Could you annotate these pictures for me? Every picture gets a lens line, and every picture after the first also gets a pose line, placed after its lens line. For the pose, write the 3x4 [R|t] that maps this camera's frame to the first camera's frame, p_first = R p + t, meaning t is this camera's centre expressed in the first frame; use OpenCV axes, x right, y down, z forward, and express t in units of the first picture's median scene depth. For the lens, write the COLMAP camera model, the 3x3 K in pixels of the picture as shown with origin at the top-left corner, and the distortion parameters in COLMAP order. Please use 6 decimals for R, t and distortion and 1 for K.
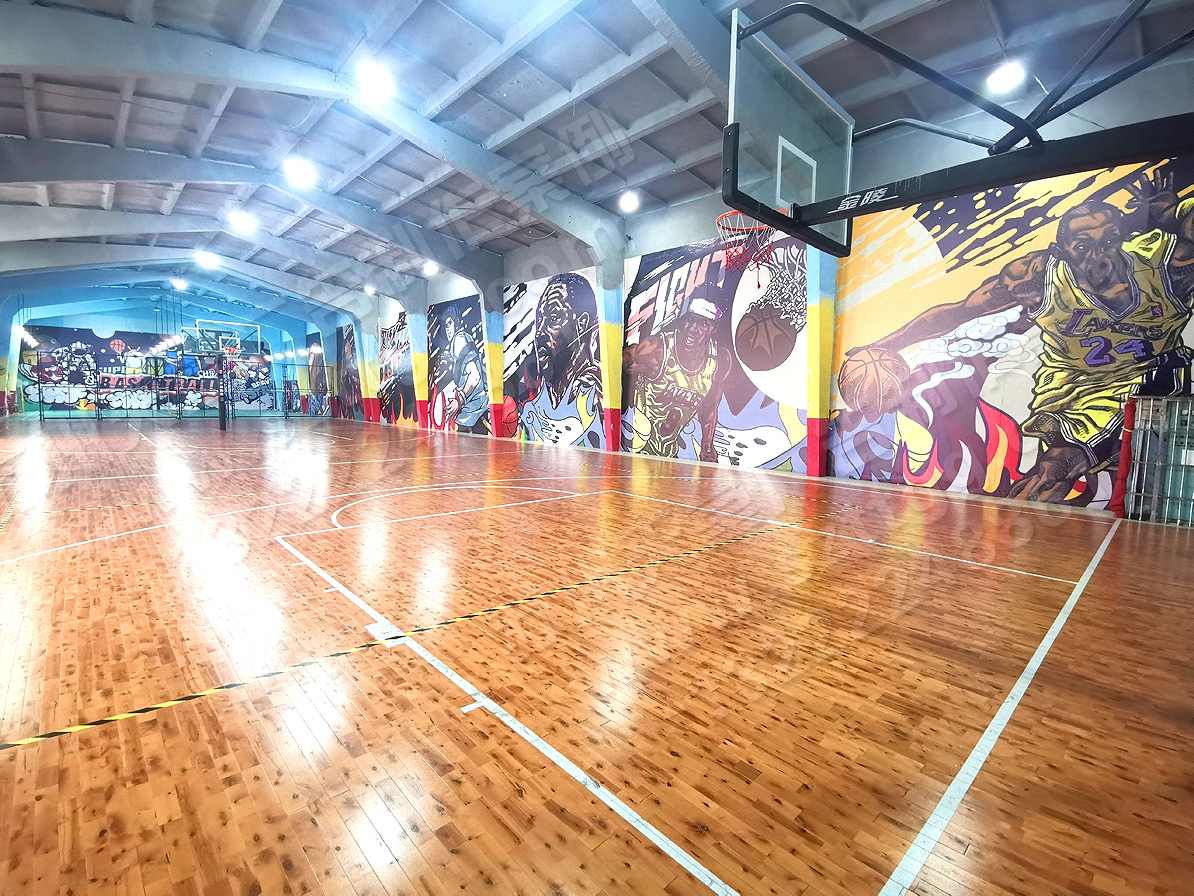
lens RADIAL K [[546.6, 0, 598.3], [0, 546.6, 441.0], [0, 0, 1]] dist [0.009748, -0.009166]
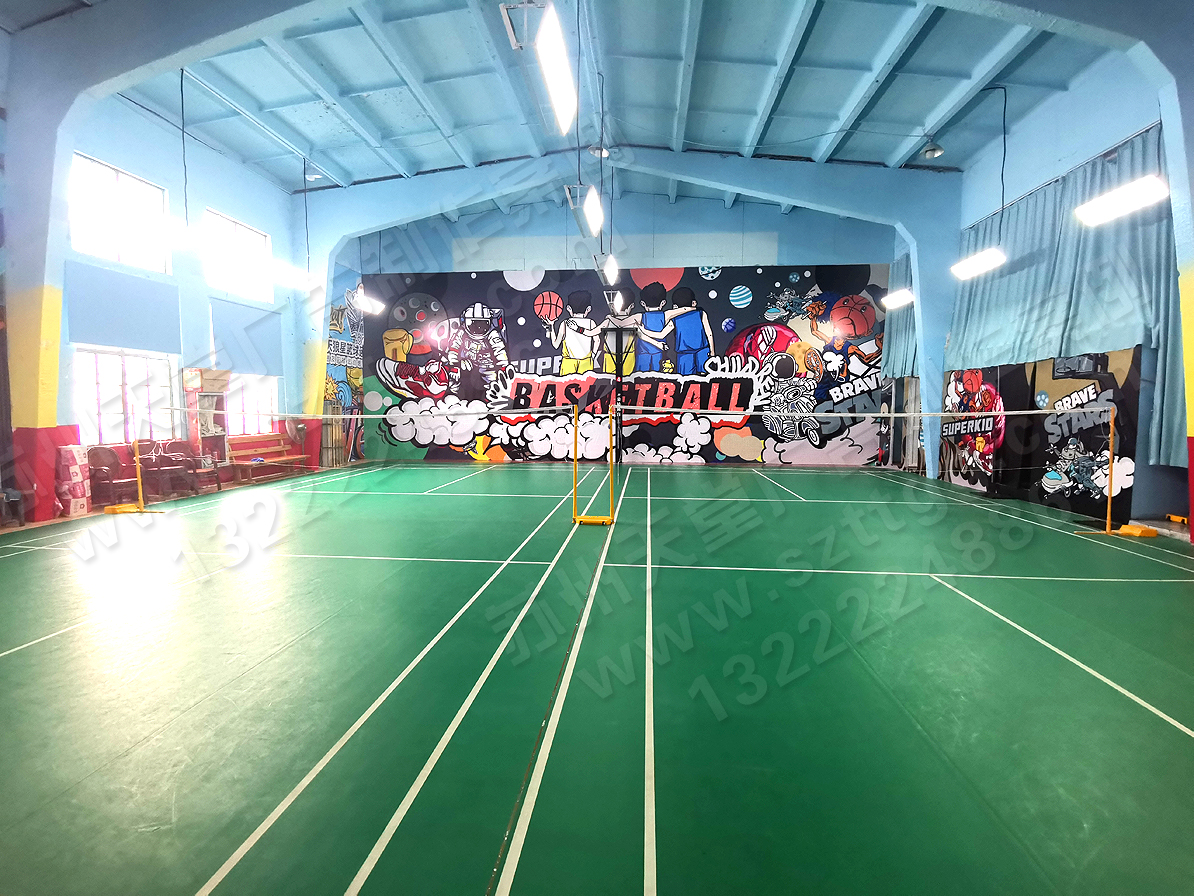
lens RADIAL K [[546.6, 0, 597.3], [0, 546.6, 439.3], [0, 0, 1]] dist [0.009748, -0.009166]
pose [[0.663809, 0.025488, -0.747468, -1.214650], [-0.049257, 0.998739, -0.009688, -0.161169], [0.746279, 0.043249, 0.664227, 1.698161]]
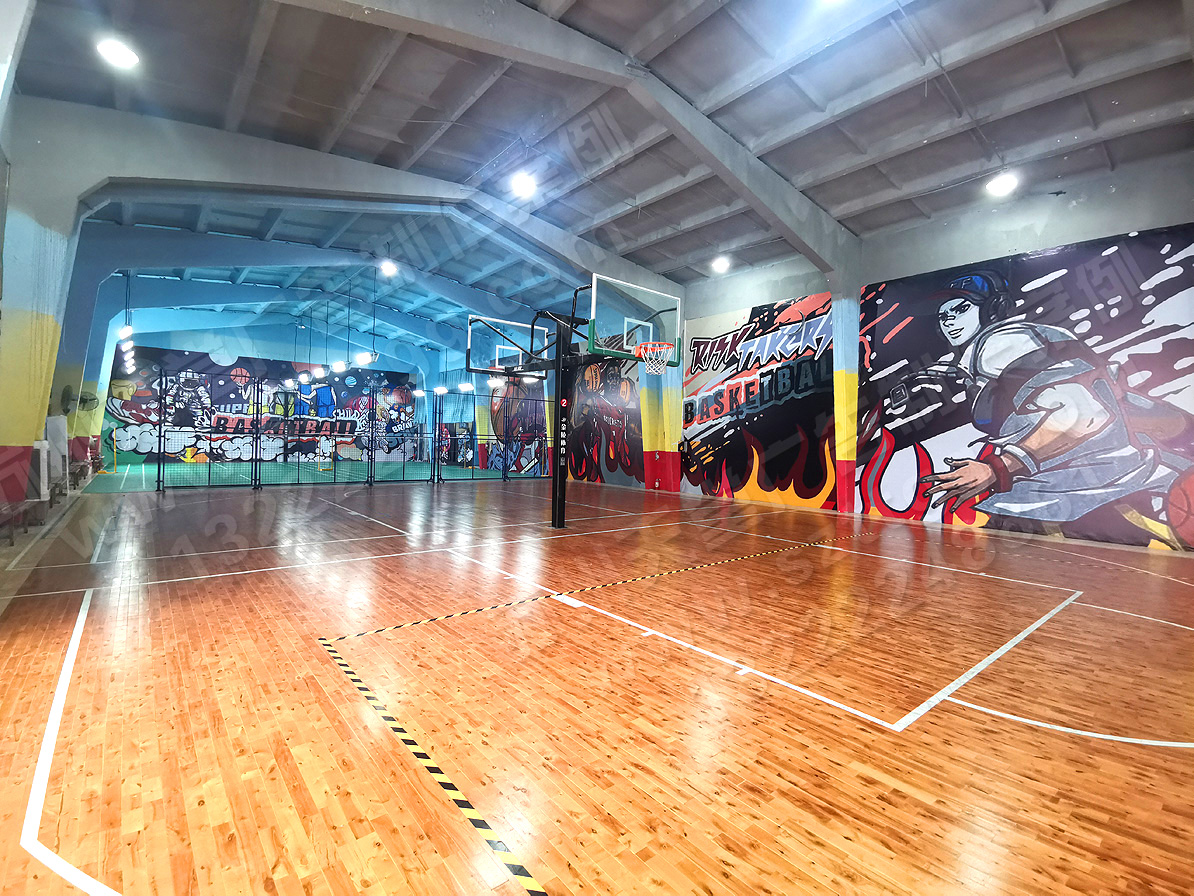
lens RADIAL K [[546.6, 0, 600.1], [0, 546.6, 445.2], [0, 0, 1]] dist [0.009748, -0.009166]
pose [[0.998177, 0.005467, -0.060107, -0.768417], [-0.009771, 0.997389, -0.071548, -0.070686], [0.059559, 0.072005, 0.995624, 0.659862]]
